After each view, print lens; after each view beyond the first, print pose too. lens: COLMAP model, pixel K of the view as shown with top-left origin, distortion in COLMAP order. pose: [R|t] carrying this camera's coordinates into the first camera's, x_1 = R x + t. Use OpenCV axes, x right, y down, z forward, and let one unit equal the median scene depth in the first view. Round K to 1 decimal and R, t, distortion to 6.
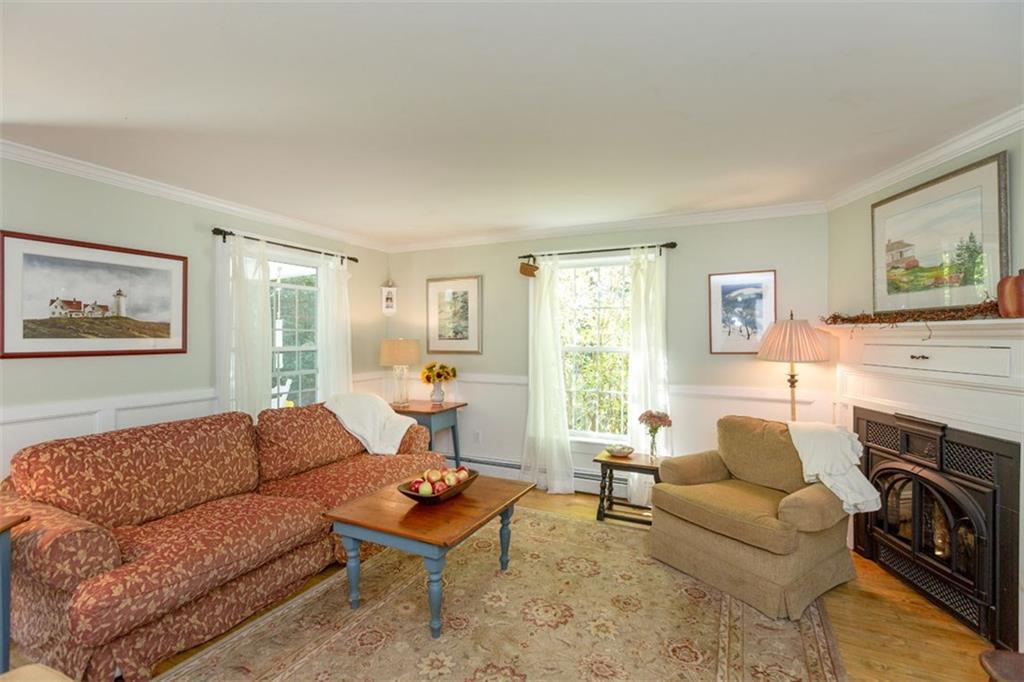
lens RADIAL K [[460.6, 0, 508.8], [0, 460.6, 337.5], [0, 0, 1]] dist [0.000733, 0.000129]
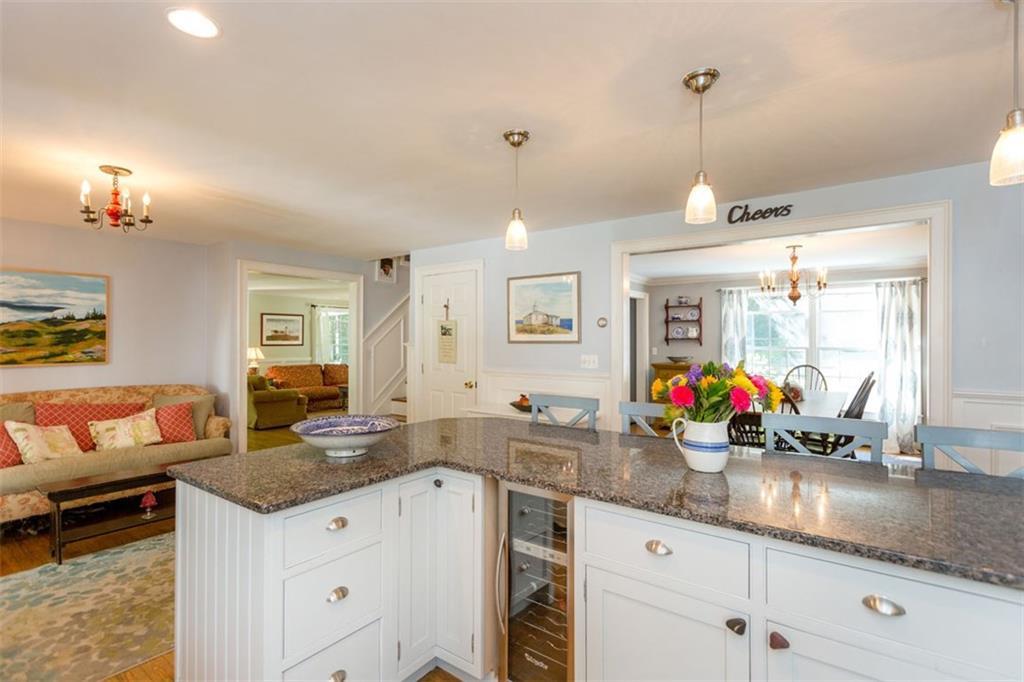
lens RADIAL K [[483.2, 0, 509.6], [0, 483.2, 337.7], [0, 0, 1]] dist [0.001302, -0.000781]
pose [[0.984029, -0.000471, -0.178007, 1.110155], [-0.000901, 0.999971, -0.007626, 0.003564], [0.178006, 0.007664, 0.984000, -1.740028]]
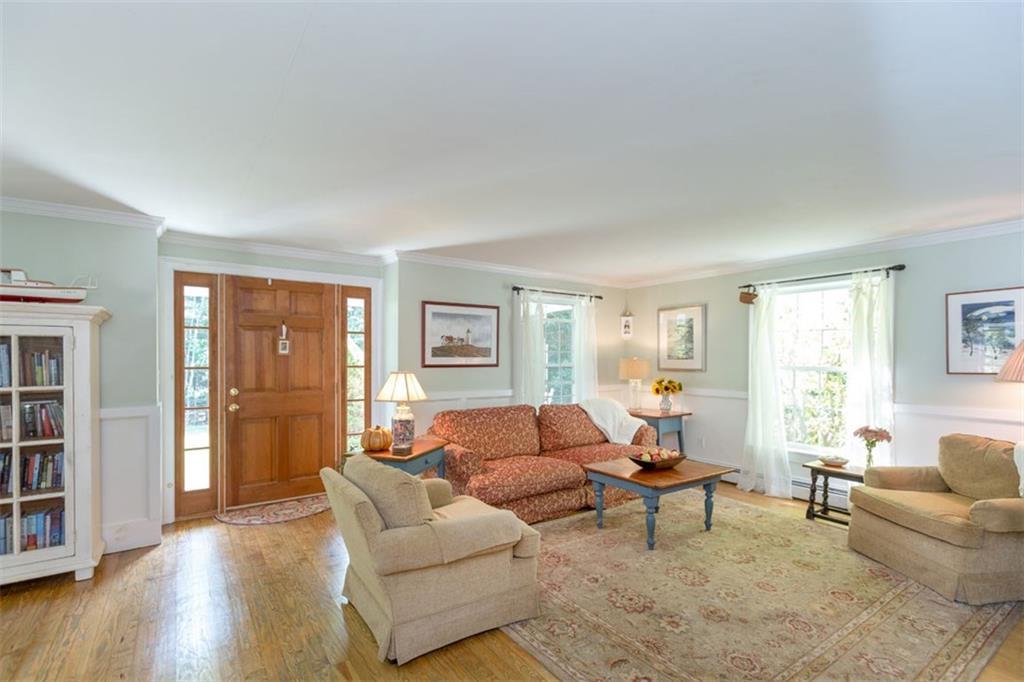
lens RADIAL K [[478.4, 0, 508.5], [0, 478.4, 361.8], [0, 0, 1]] dist [0.001145, 0.000285]
pose [[0.873443, 0.005900, -0.486890, 0.120921], [-0.002190, 0.999964, 0.008189, 0.002859], [0.486921, -0.006087, 0.873425, -0.378304]]
